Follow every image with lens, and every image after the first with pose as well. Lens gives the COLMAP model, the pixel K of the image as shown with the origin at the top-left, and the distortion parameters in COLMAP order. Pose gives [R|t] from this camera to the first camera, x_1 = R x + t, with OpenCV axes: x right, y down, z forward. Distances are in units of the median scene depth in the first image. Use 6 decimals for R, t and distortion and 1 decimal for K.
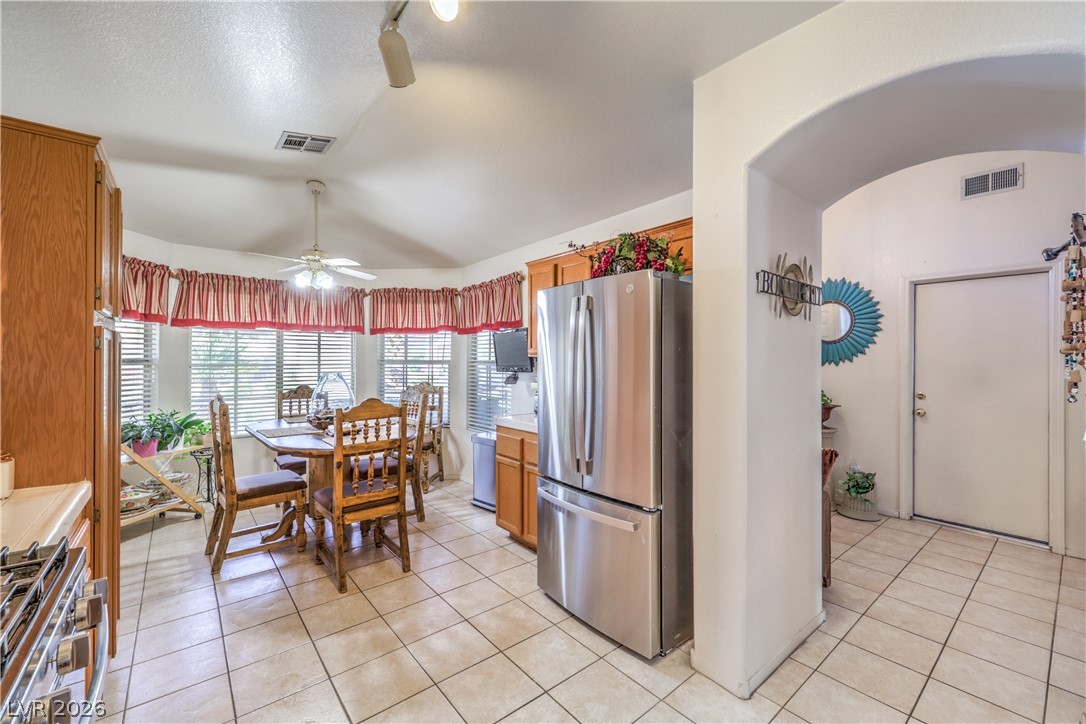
lens RADIAL K [[449.5, 0, 552.2], [0, 449.5, 359.8], [0, 0, 1]] dist [0.001302, 0.000083]
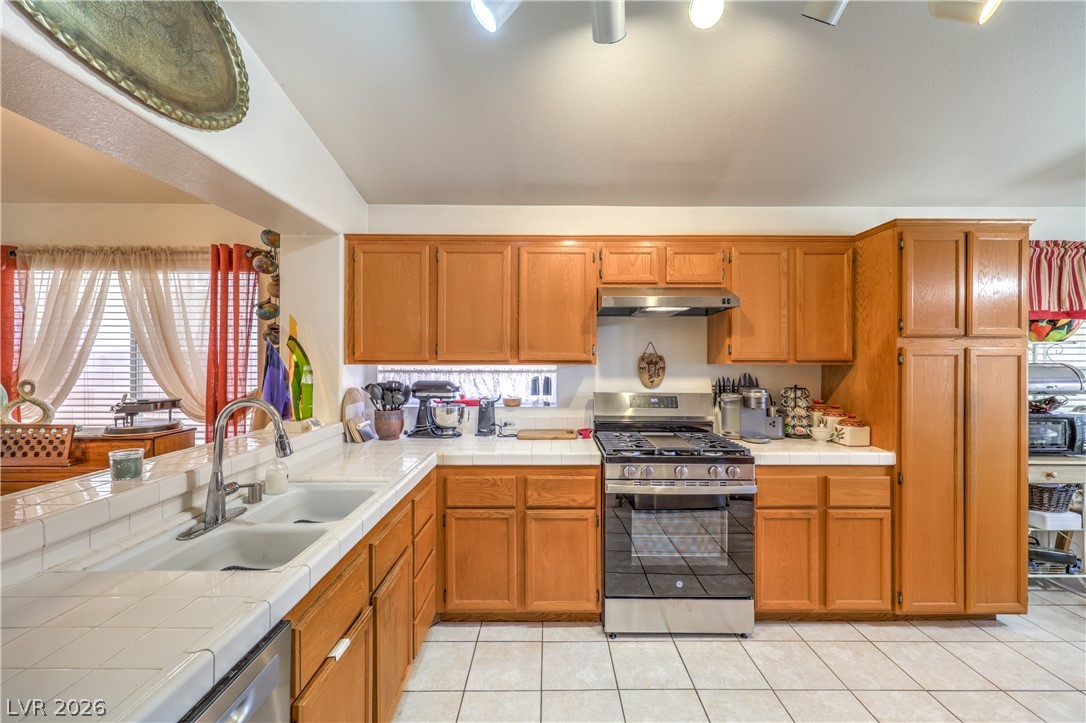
lens RADIAL K [[440.1, 0, 550.8], [0, 440.1, 358.5], [0, 0, 1]] dist [0.000556, 0.000153]
pose [[-0.637226, -0.002737, -0.770672, 0.318768], [-0.002731, 0.999995, -0.001294, -0.014071], [0.770672, 0.001280, -0.637231, 0.415434]]
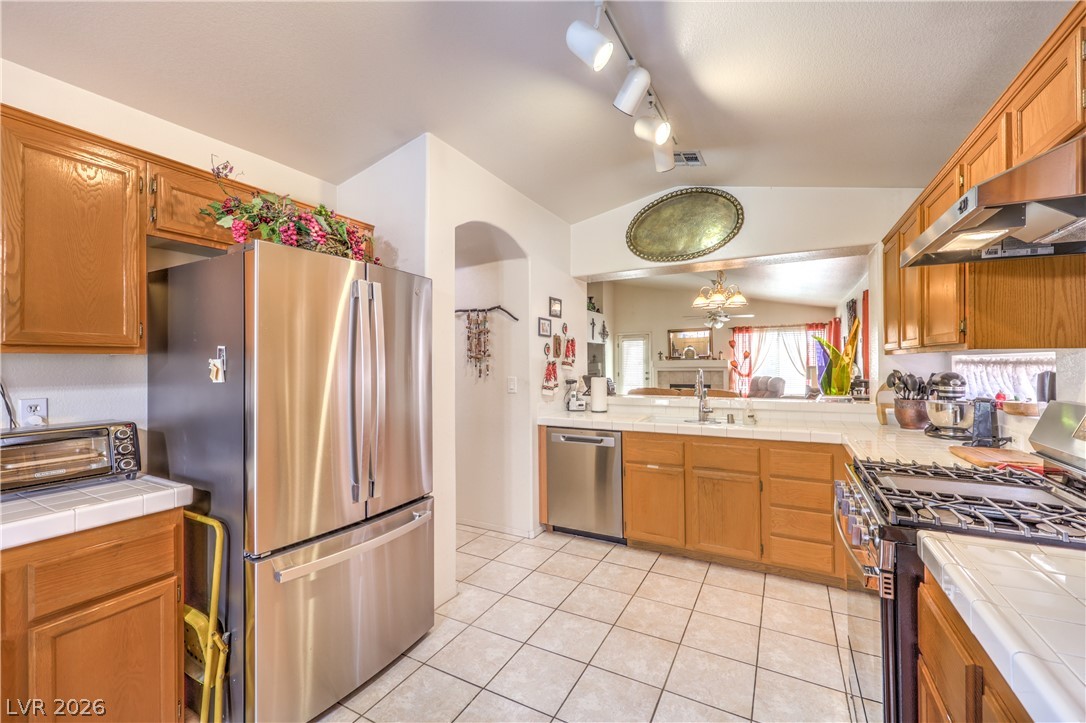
lens RADIAL K [[440.1, 0, 550.8], [0, 440.1, 358.5], [0, 0, 1]] dist [0.000556, 0.000153]
pose [[-0.378904, 0.007904, 0.925402, -0.452264], [0.005034, 0.999966, -0.006480, 0.002753], [-0.925422, 0.002203, -0.378931, 0.565012]]
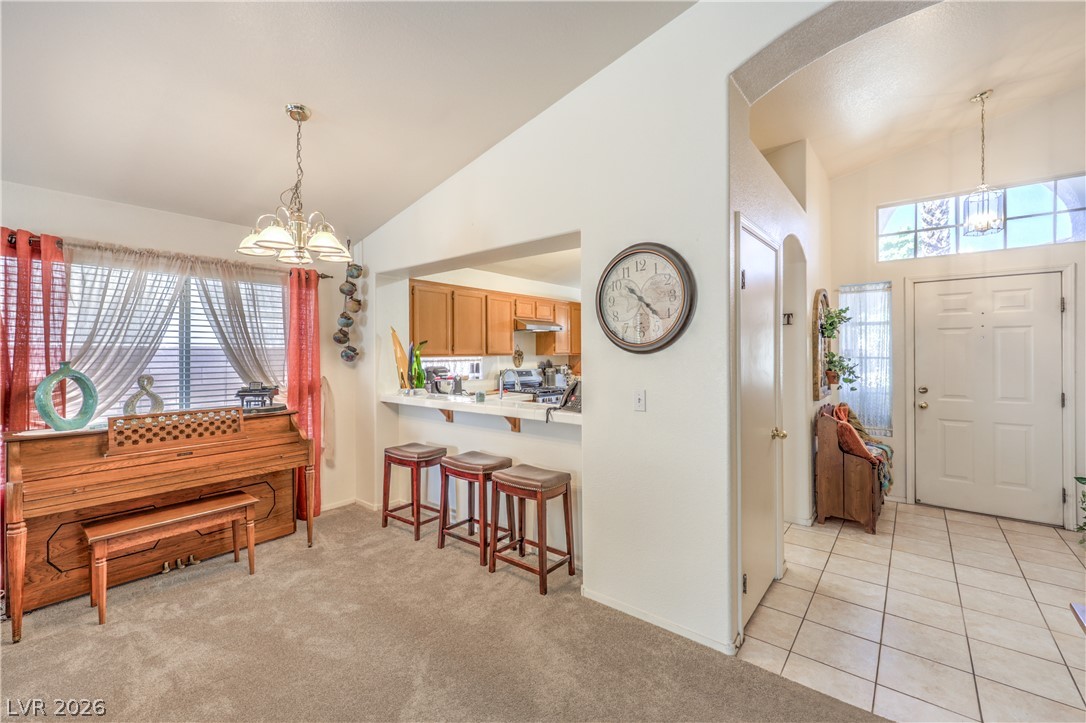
lens RADIAL K [[447.6, 0, 547.4], [0, 447.6, 349.8], [0, 0, 1]] dist [-0.000204, 0.000010]
pose [[0.184036, -0.011484, -0.982852, 1.133261], [0.006380, 0.999925, -0.010489, -0.009098], [0.982899, -0.004340, 0.184095, -0.095728]]
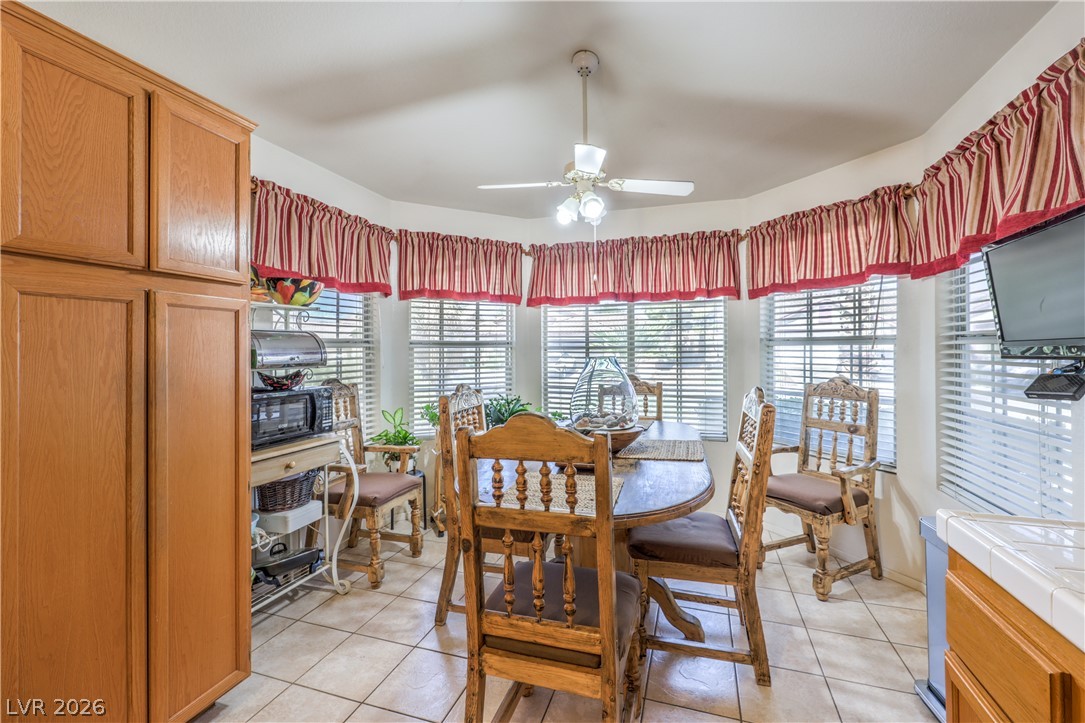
lens RADIAL K [[456.7, 0, 546.5], [0, 456.7, 346.8], [0, 0, 1]] dist [0.000834, 0.000209]
pose [[0.527610, -0.010879, -0.849417, -0.009434], [0.008569, 0.999935, -0.007484, 0.017754], [0.849444, -0.003330, 0.527669, 0.537689]]
